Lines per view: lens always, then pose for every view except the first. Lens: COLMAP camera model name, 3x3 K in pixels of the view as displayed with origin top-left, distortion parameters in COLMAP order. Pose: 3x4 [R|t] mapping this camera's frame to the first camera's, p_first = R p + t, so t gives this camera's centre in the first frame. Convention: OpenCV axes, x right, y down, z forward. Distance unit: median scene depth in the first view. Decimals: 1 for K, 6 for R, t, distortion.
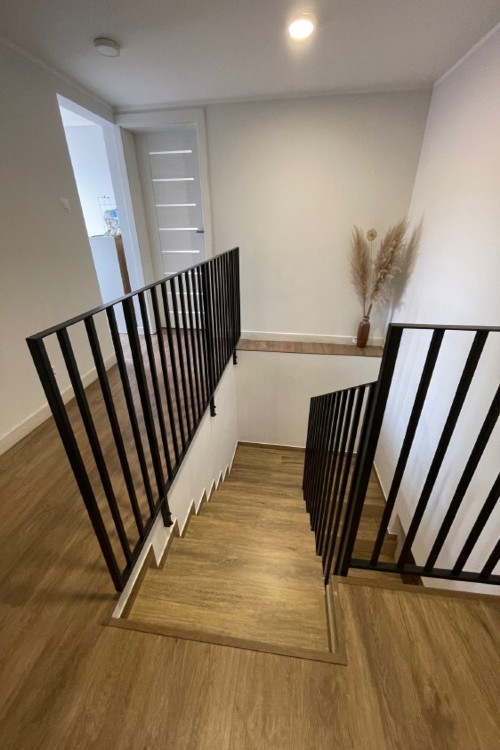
lens RADIAL K [[297.2, 0, 251.4], [0, 297.2, 363.6], [0, 0, 1]] dist [-0.000221, 0.000078]
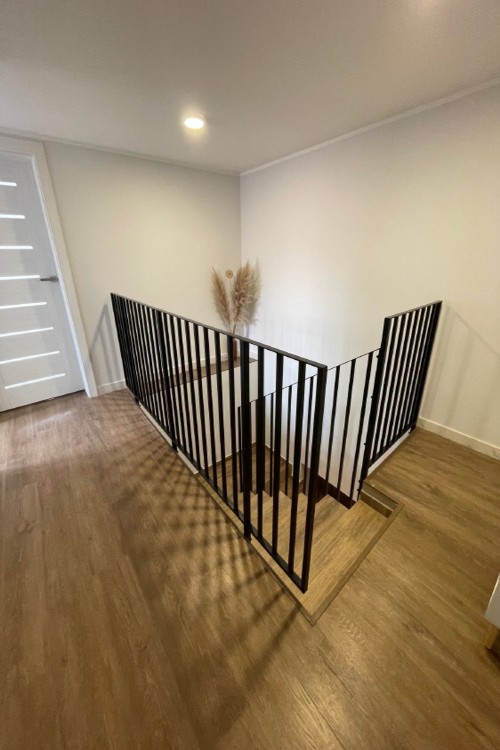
lens RADIAL K [[302.8, 0, 250.0], [0, 302.8, 375.0], [0, 0, 1]] dist [0.000544, -0.000012]
pose [[0.628801, -0.289042, 0.721847, -0.741859], [0.347524, 0.934931, 0.071637, -0.092197], [-0.695583, 0.205814, 0.688335, 0.127883]]
